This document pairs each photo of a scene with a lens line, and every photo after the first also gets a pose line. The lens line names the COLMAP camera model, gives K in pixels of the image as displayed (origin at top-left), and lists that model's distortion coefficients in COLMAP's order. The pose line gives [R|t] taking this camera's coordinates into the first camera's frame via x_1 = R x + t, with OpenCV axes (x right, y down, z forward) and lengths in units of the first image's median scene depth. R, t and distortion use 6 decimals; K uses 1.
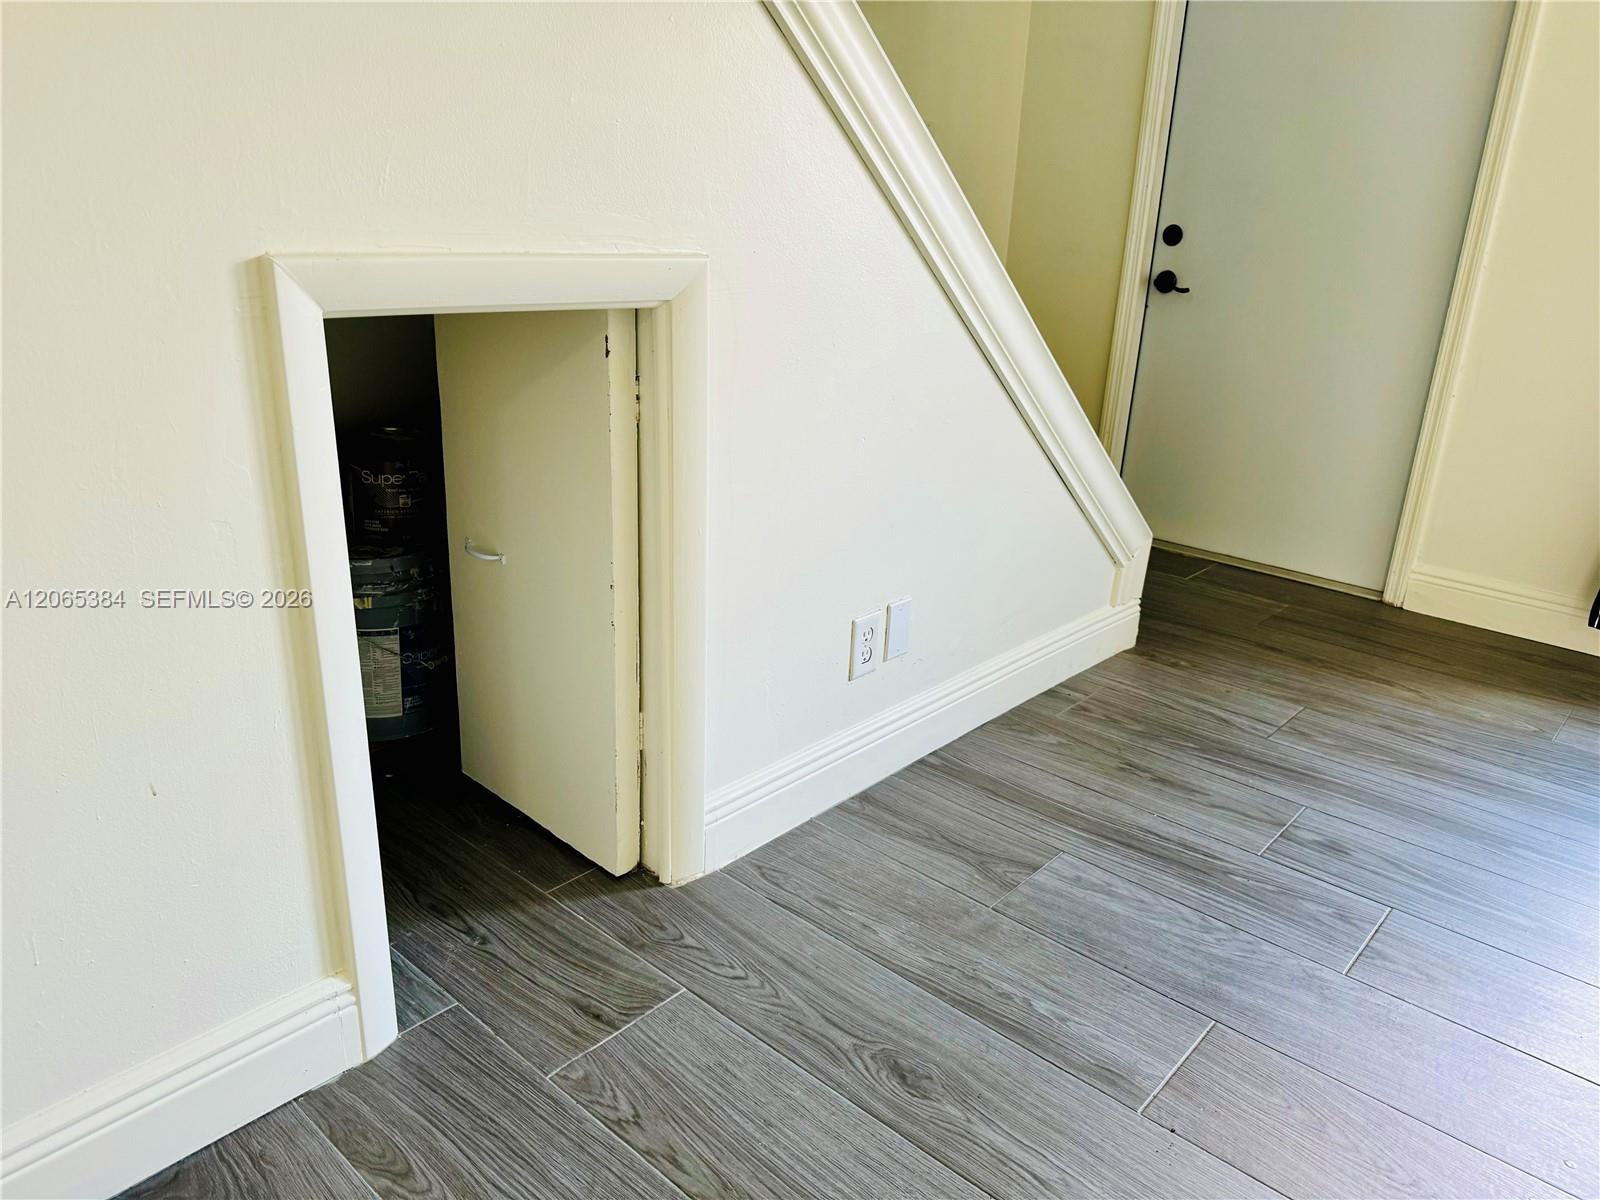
lens RADIAL K [[1105.8, 0, 791.6], [0, 1105.8, 594.6], [0, 0, 1]] dist [-0.026386, 0.000349]
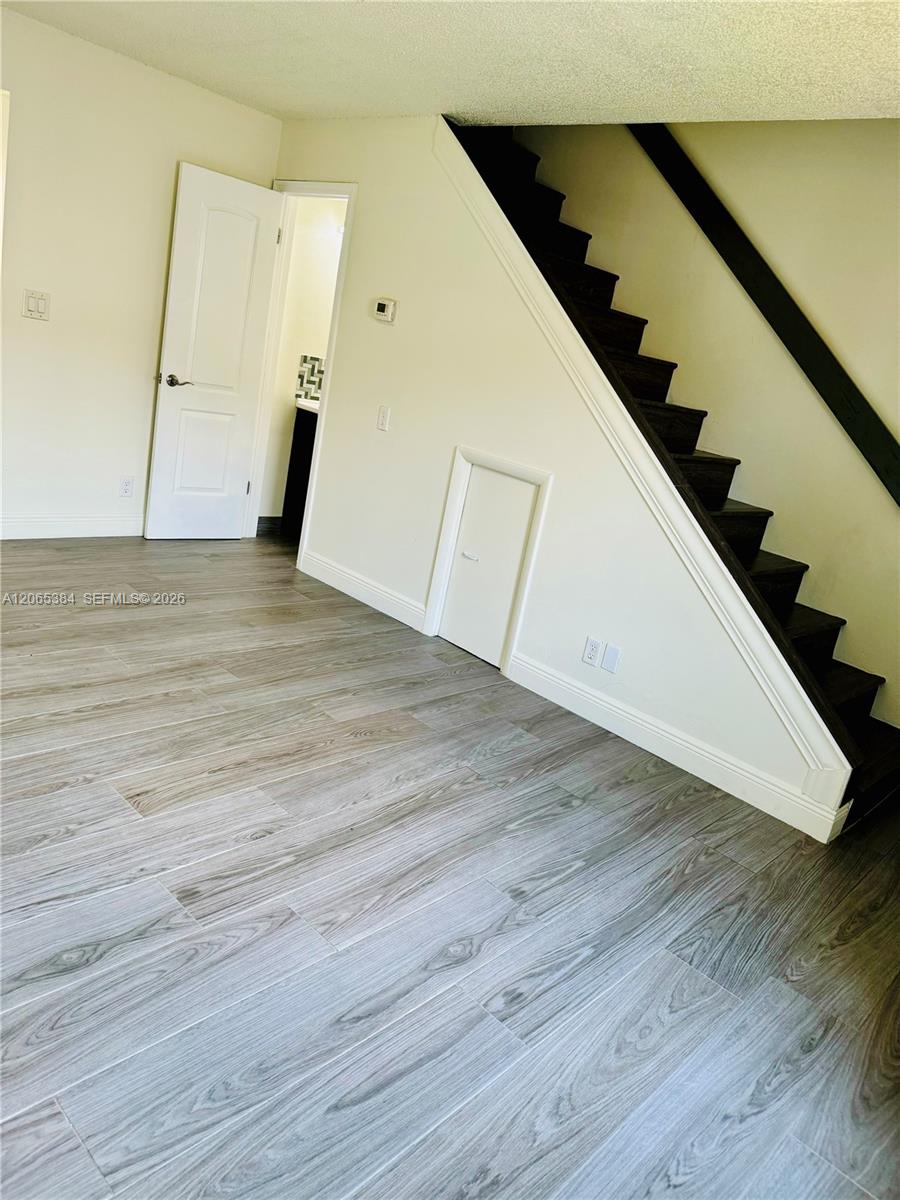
lens RADIAL K [[852.5, 0, 458.4], [0, 852.5, 598.7], [0, 0, 1]] dist [0.063082, -0.070161]
pose [[0.007142, 0.237757, -0.971298, 1.835716], [-0.517904, 0.831779, 0.199797, -0.268767], [0.855409, 0.501613, 0.129076, 0.453713]]
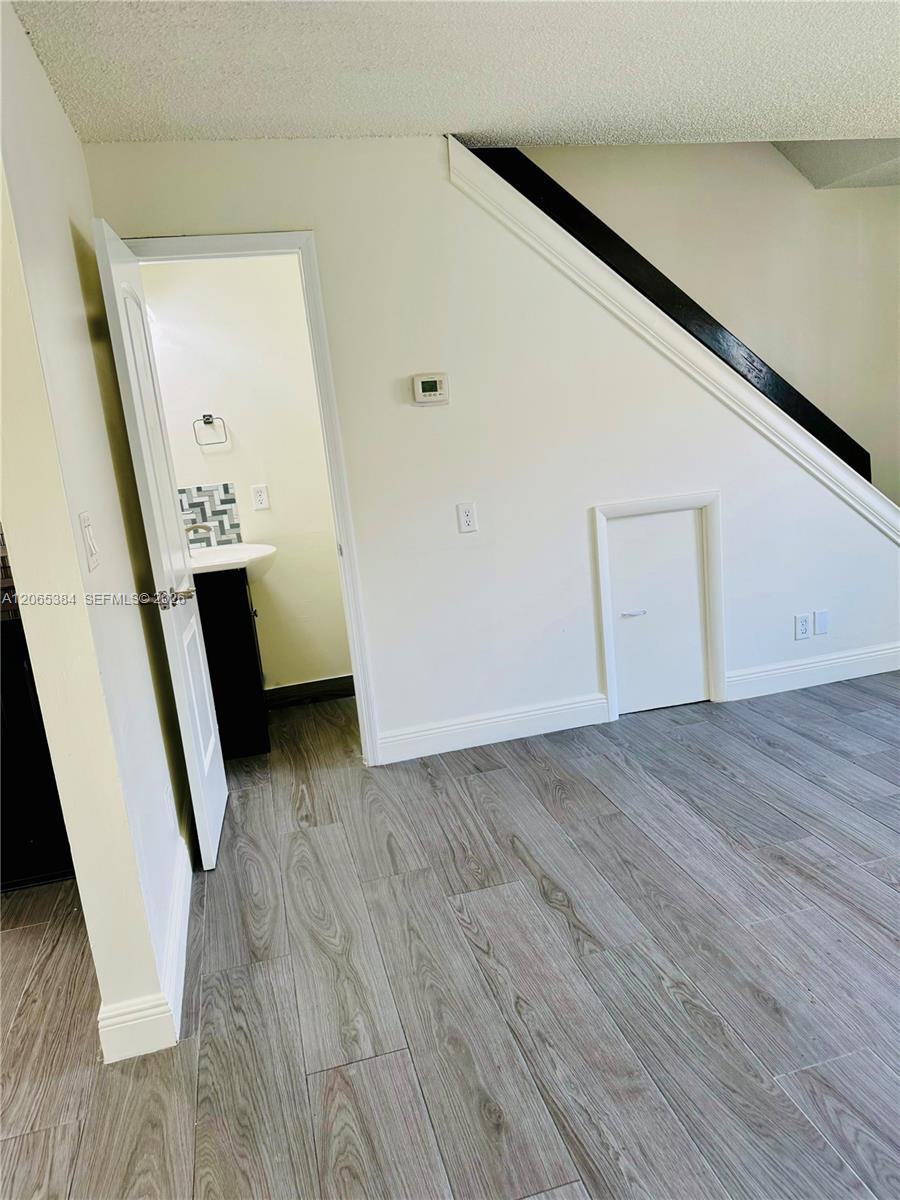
lens RADIAL K [[852.5, 0, 458.4], [0, 852.5, 598.7], [0, 0, 1]] dist [0.063082, -0.070161]
pose [[0.834817, -0.002430, -0.550522, 0.500727], [-0.059114, 0.993813, -0.094028, 0.216503], [0.547344, 0.111040, 0.829508, -1.105086]]
